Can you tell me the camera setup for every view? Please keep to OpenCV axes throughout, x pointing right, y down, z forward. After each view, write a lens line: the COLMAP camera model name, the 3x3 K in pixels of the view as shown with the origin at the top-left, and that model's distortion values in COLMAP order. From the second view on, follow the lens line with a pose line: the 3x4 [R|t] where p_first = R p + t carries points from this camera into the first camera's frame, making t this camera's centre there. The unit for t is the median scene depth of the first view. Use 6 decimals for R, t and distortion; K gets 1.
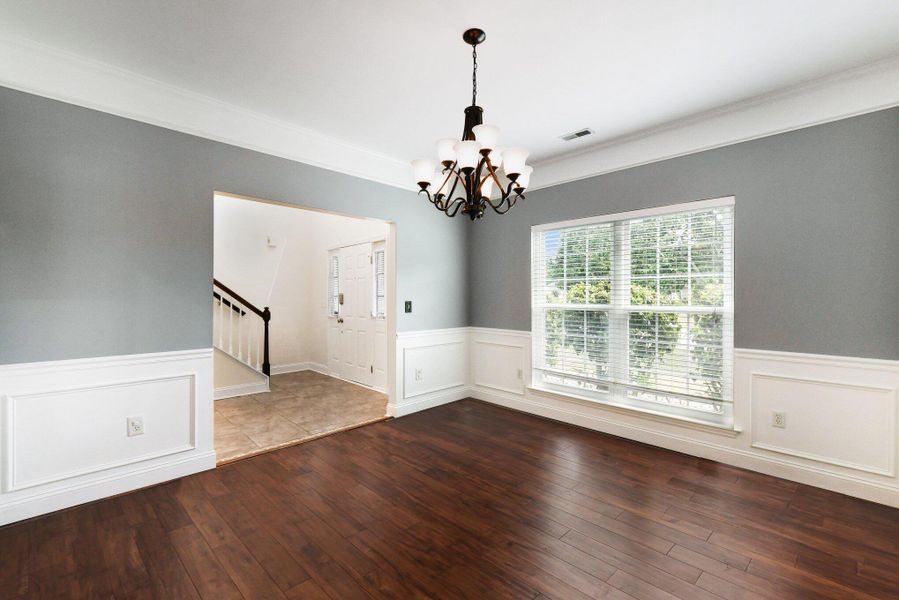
lens RADIAL K [[380.0, 0, 451.7], [0, 380.0, 296.1], [0, 0, 1]] dist [-0.001662, -0.000382]
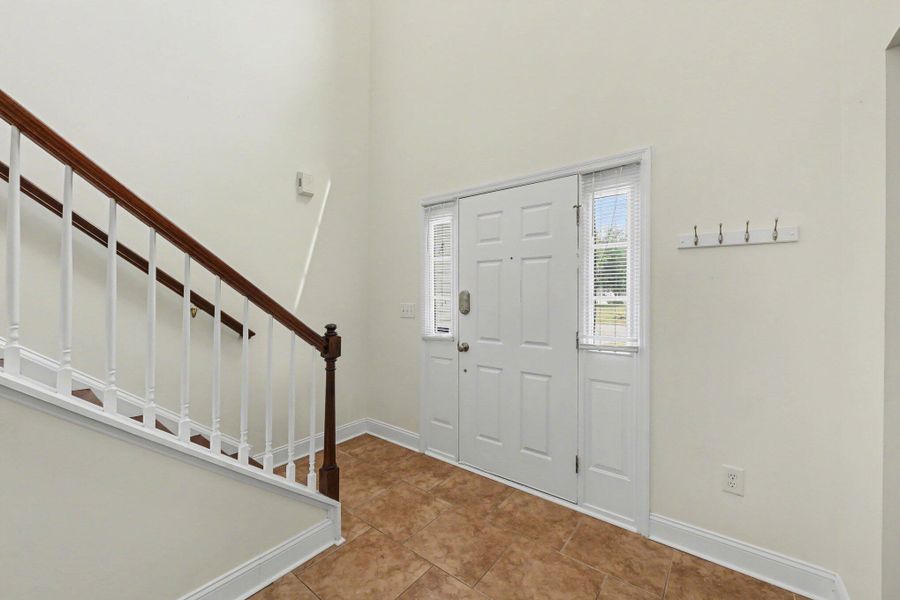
lens RADIAL K [[356.3, 0, 450.0], [0, 356.3, 300.0], [0, 0, 1]] dist [-0.000207, -0.000056]
pose [[0.991993, 0.004740, 0.126207, -0.407768], [-0.005939, 0.999941, 0.009125, -0.000127], [-0.126157, -0.009802, 0.991962, 0.612413]]
